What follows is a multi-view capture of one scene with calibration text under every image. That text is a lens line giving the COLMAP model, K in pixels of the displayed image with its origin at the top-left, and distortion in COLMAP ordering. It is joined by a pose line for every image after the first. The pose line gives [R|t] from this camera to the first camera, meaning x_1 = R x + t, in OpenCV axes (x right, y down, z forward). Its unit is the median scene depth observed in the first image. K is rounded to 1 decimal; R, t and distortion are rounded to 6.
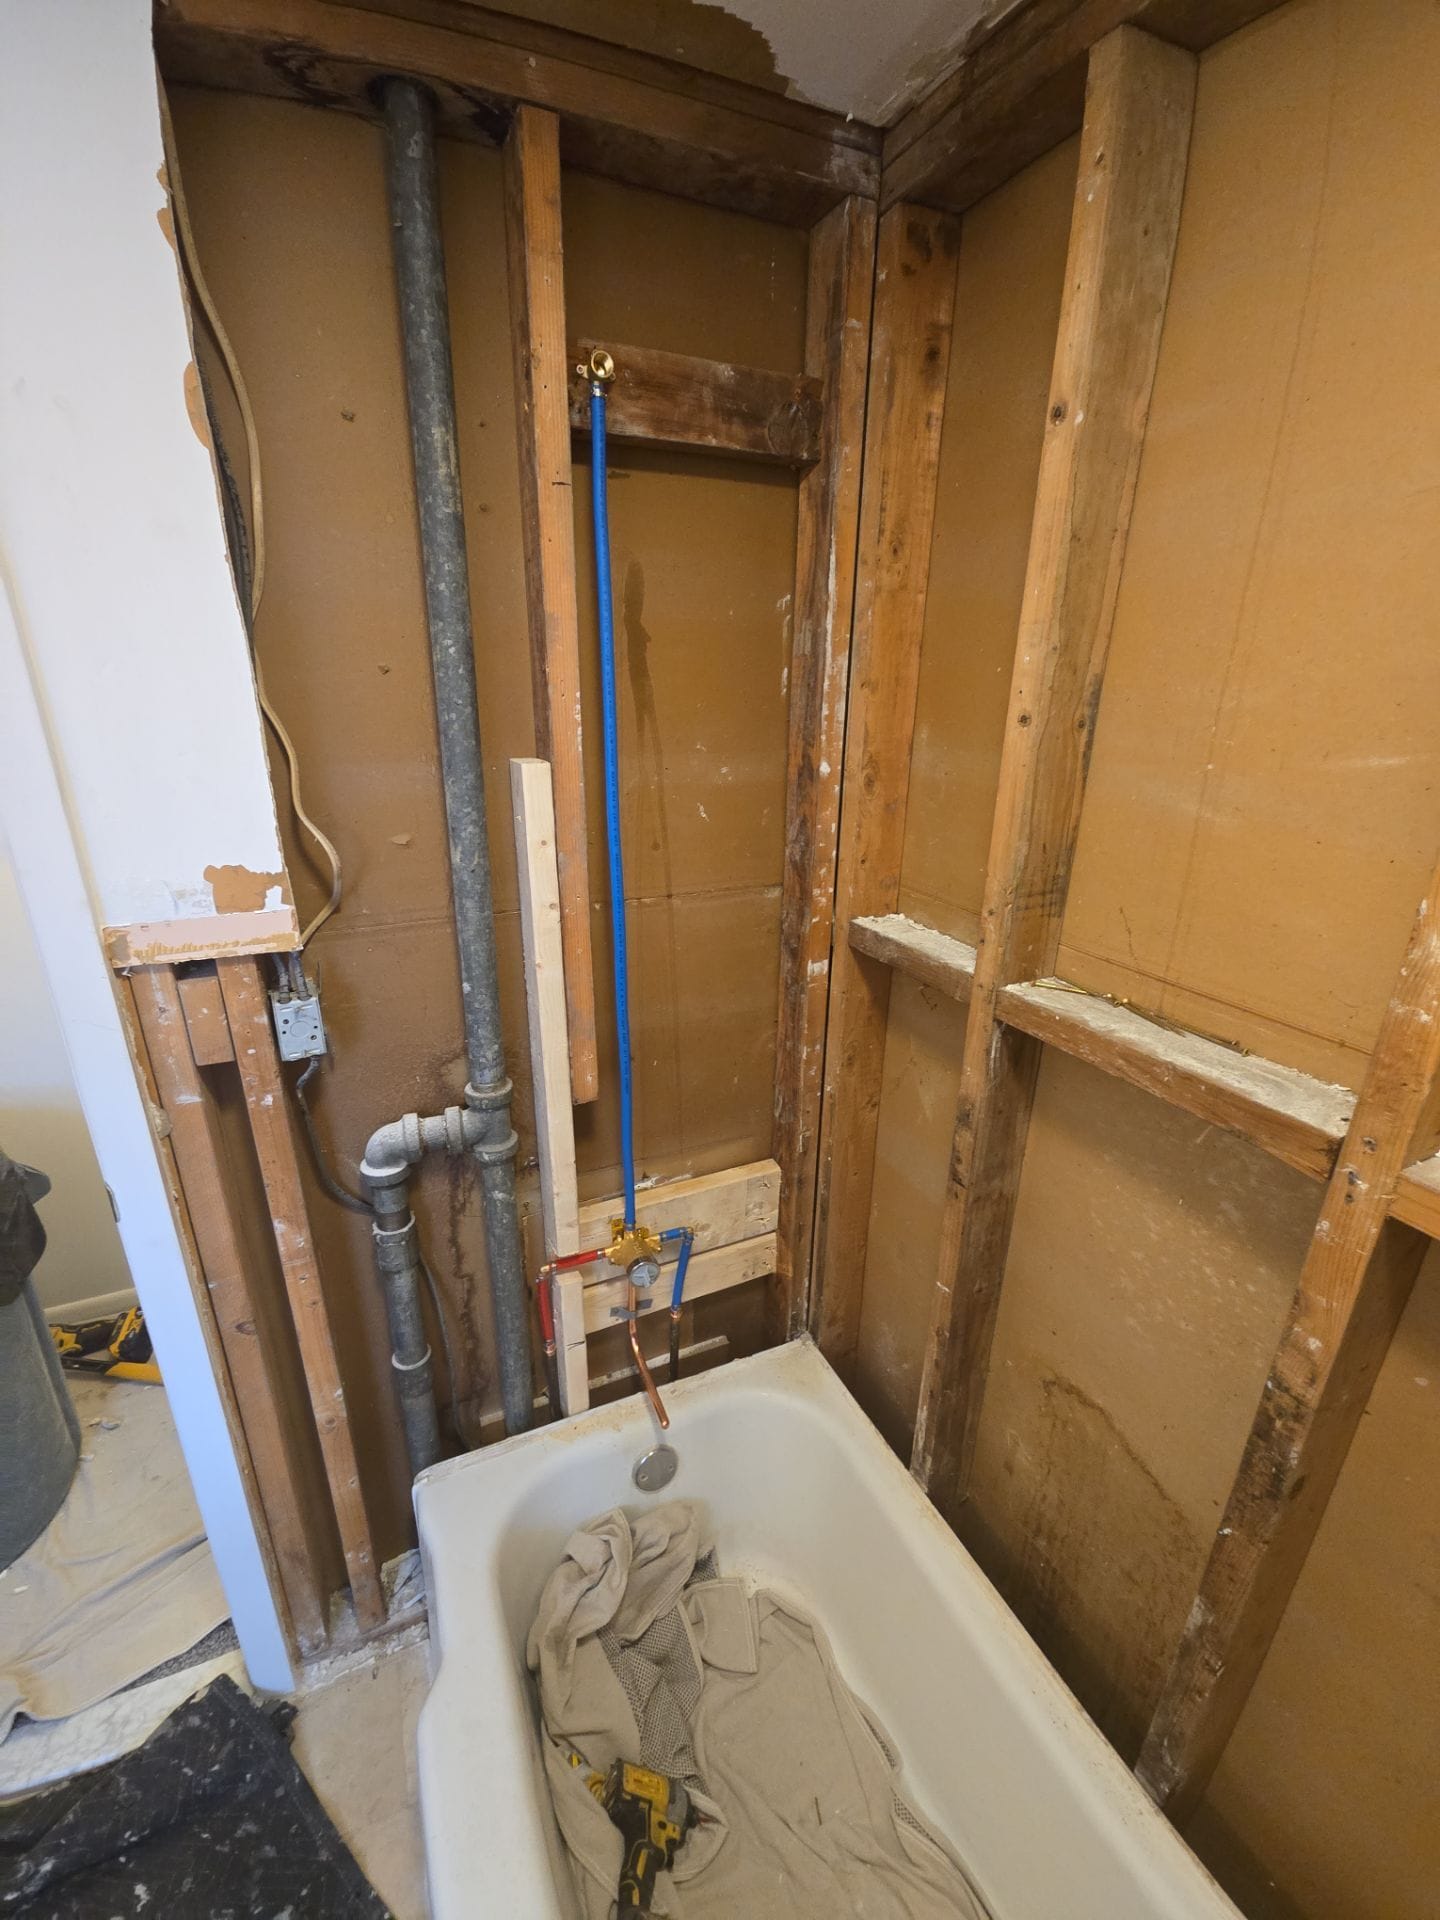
lens RADIAL K [[784.1, 0, 709.1], [0, 784.1, 968.5], [0, 0, 1]] dist [0.013702, -0.008639]
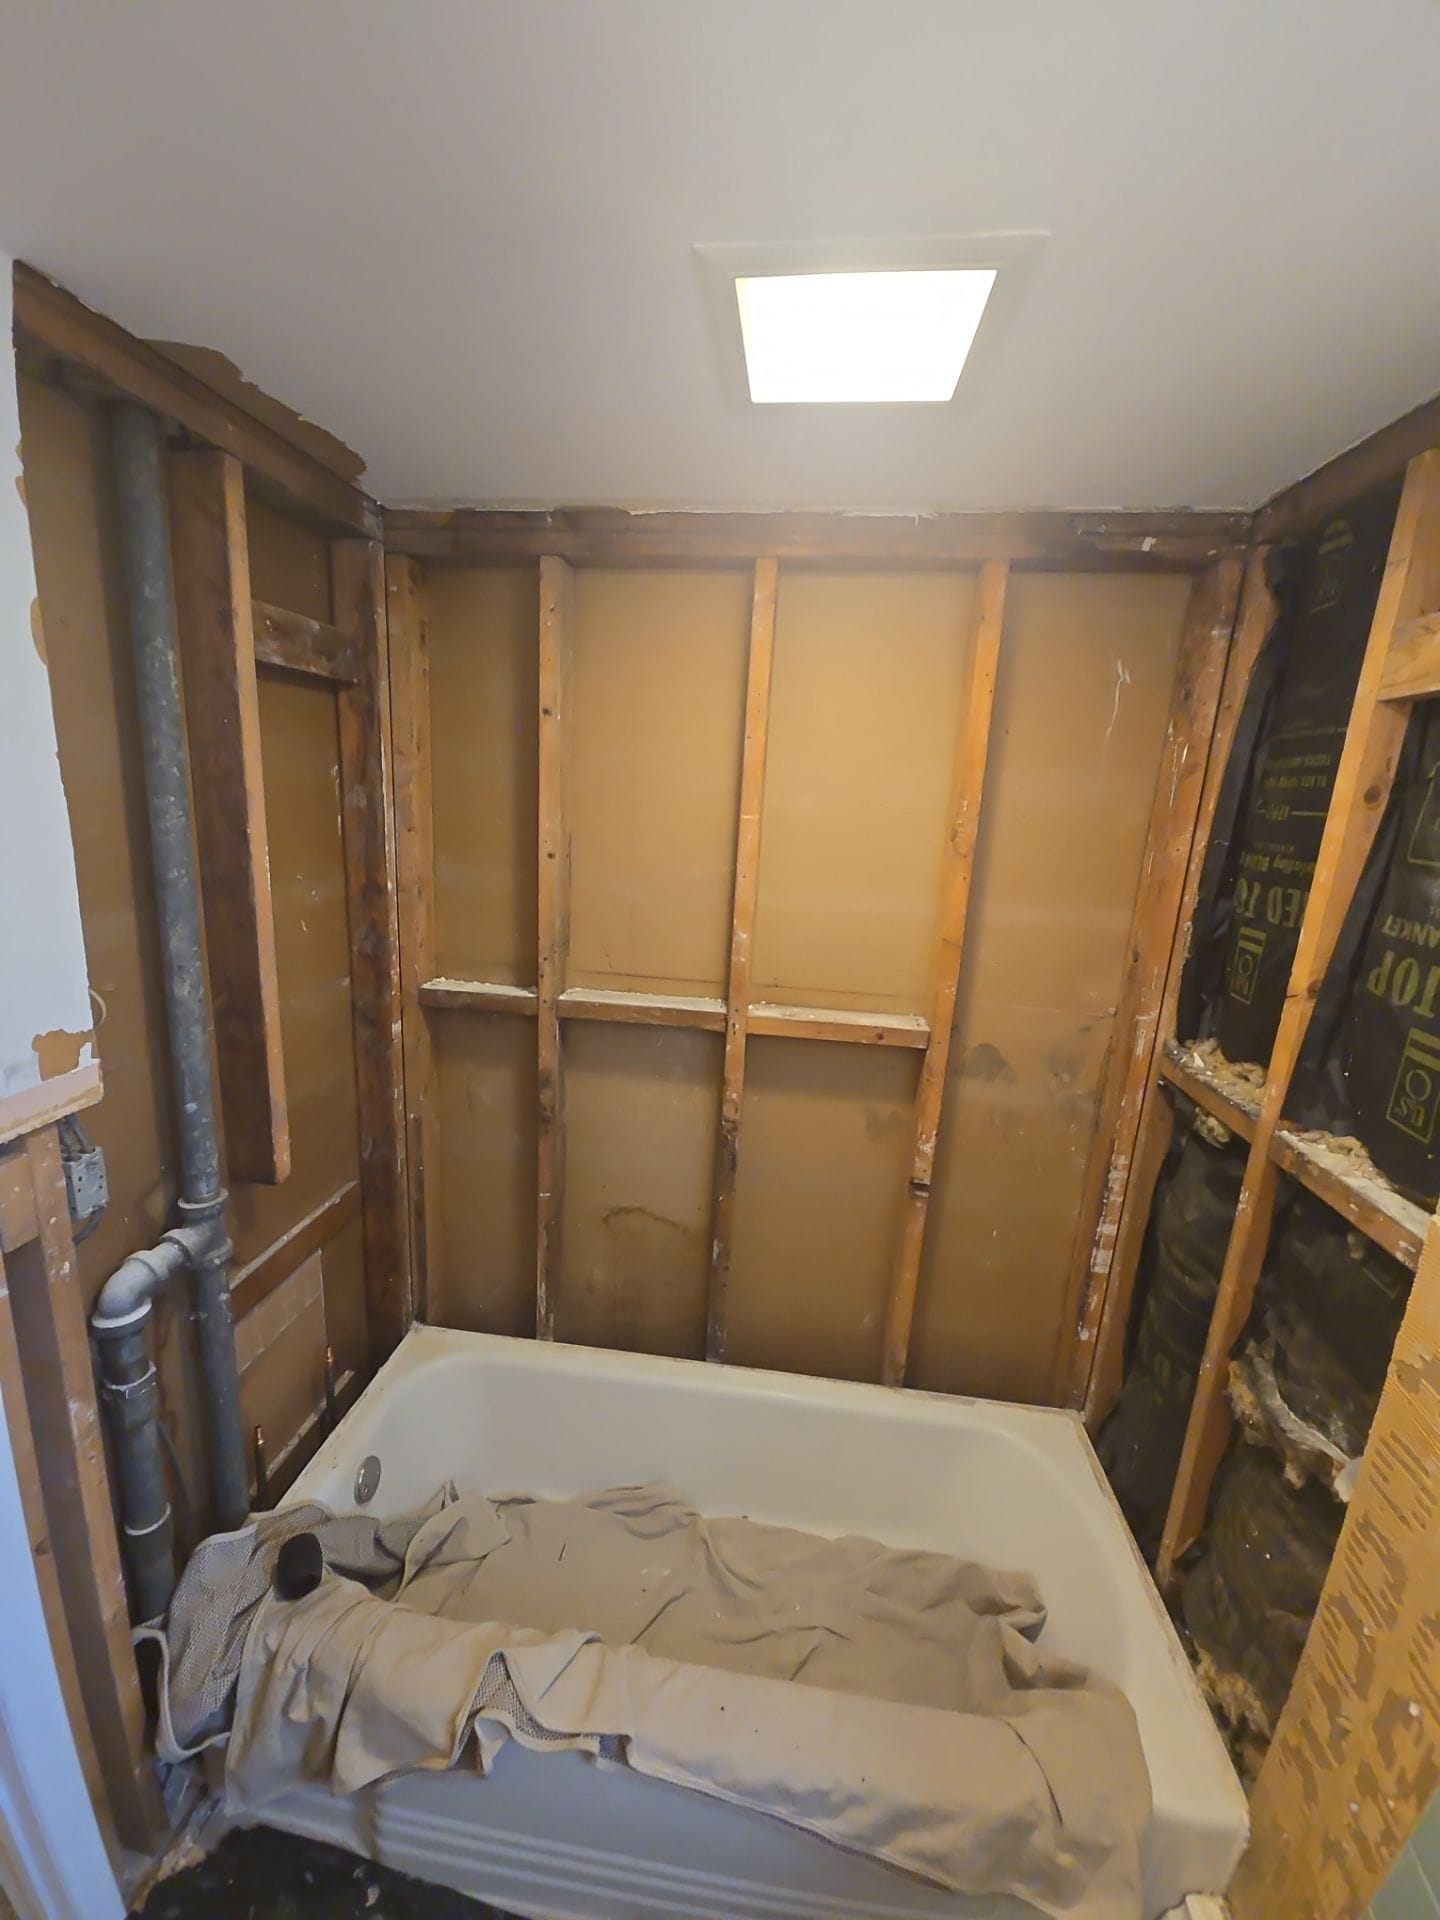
lens RADIAL K [[784.1, 0, 709.1], [0, 784.1, 968.5], [0, 0, 1]] dist [0.013702, -0.008639]
pose [[0.509618, -0.171392, 0.843157, -0.863085], [0.243605, 0.968603, 0.049653, -0.043597], [-0.825195, 0.180094, 0.535369, -0.233078]]
